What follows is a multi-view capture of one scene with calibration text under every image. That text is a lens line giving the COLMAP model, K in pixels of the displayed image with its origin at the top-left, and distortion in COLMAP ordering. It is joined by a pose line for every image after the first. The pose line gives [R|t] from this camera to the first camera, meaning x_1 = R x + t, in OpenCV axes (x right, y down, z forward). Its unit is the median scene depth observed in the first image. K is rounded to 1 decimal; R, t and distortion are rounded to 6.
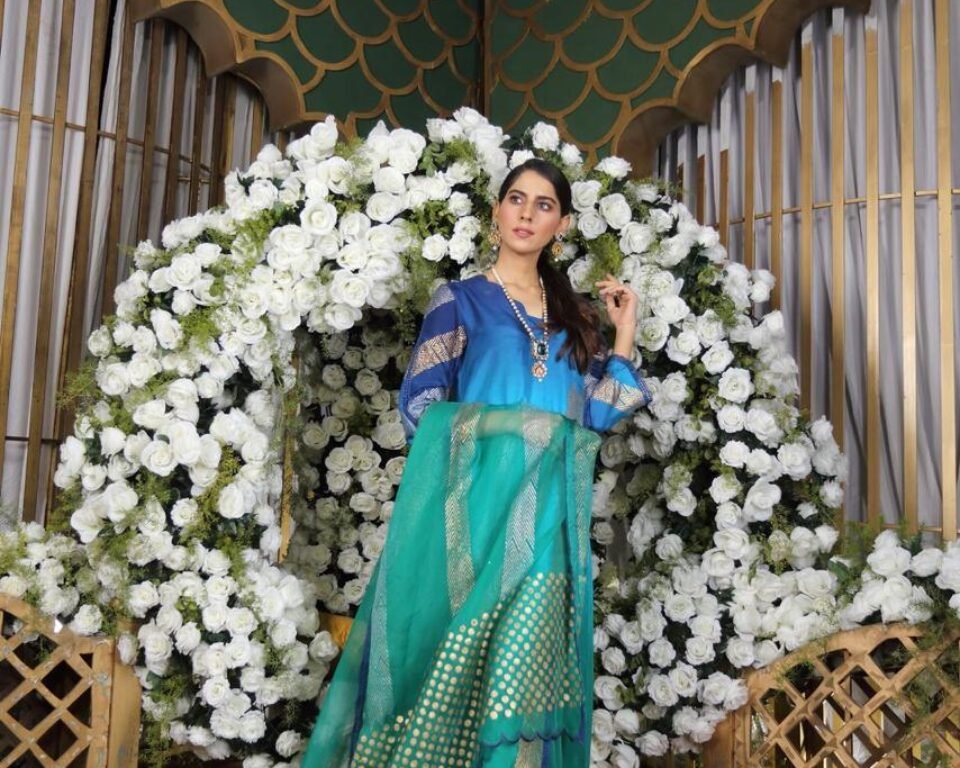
lens RADIAL K [[1094.3, 0, 457.6], [0, 1094.3, 391.2], [0, 0, 1]] dist [-0.021165, 0.008583]
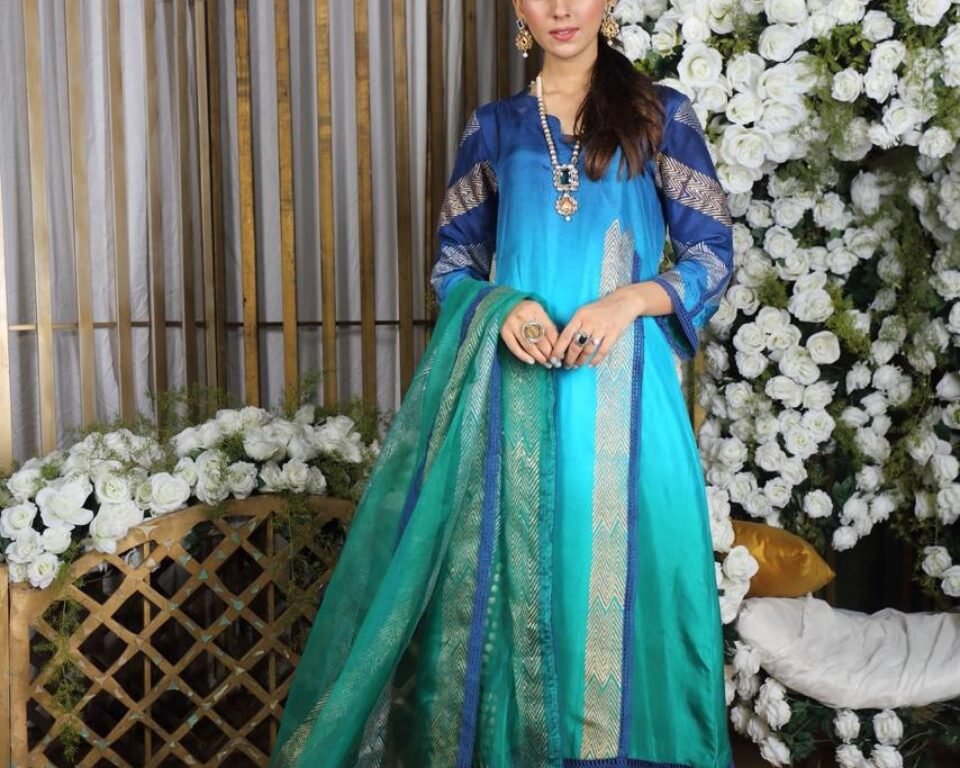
lens RADIAL K [[1452.1, 0, 480.0], [0, 1452.1, 384.0], [0, 0, 1]] dist [0.007567, 0.000267]
pose [[0.947621, -0.038898, -0.317021, 0.053556], [0.086724, 0.986604, 0.138174, -0.084941], [0.307399, -0.158430, 0.938299, -0.123897]]
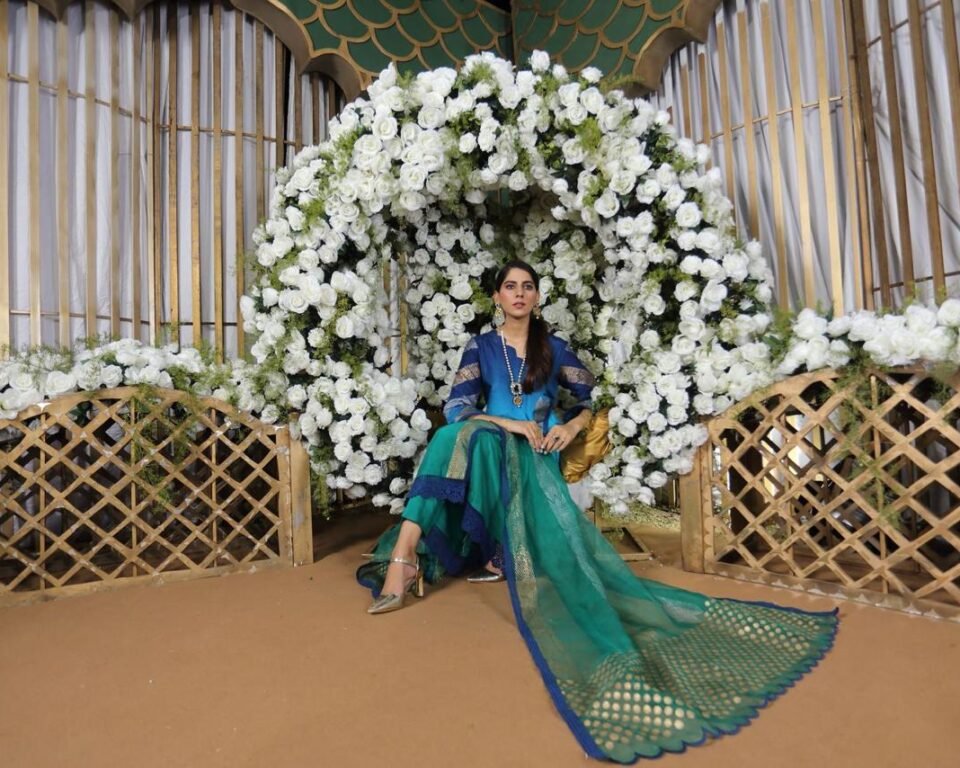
lens RADIAL K [[542.2, 0, 480.0], [0, 542.2, 384.0], [0, 0, 1]] dist [-0.091744, 0.042579]
pose [[0.989755, -0.072496, -0.123001, 0.058136], [0.083134, 0.993019, 0.083677, 0.126849], [0.116076, -0.093046, 0.988872, 0.276018]]
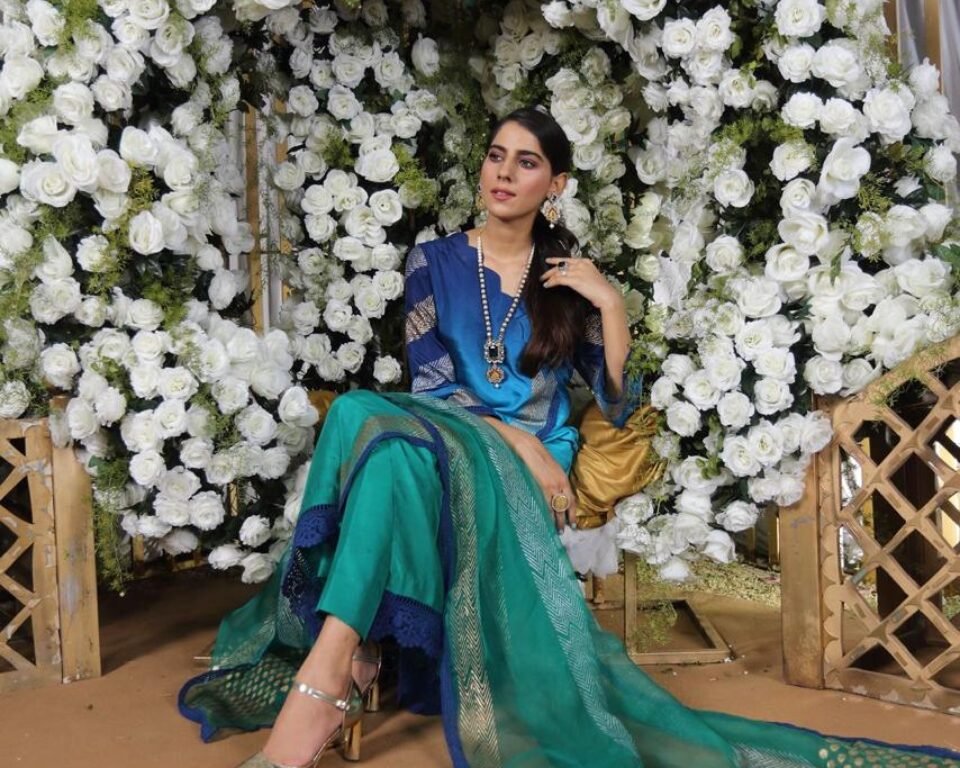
lens RADIAL K [[954.5, 0, 473.1], [0, 954.5, 385.3], [0, 0, 1]] dist [-0.045523, 0.017509]
pose [[0.991827, -0.073809, -0.104075, 0.085092], [0.087459, 0.987200, 0.133365, 0.133179], [0.092900, -0.141377, 0.985587, 0.321935]]
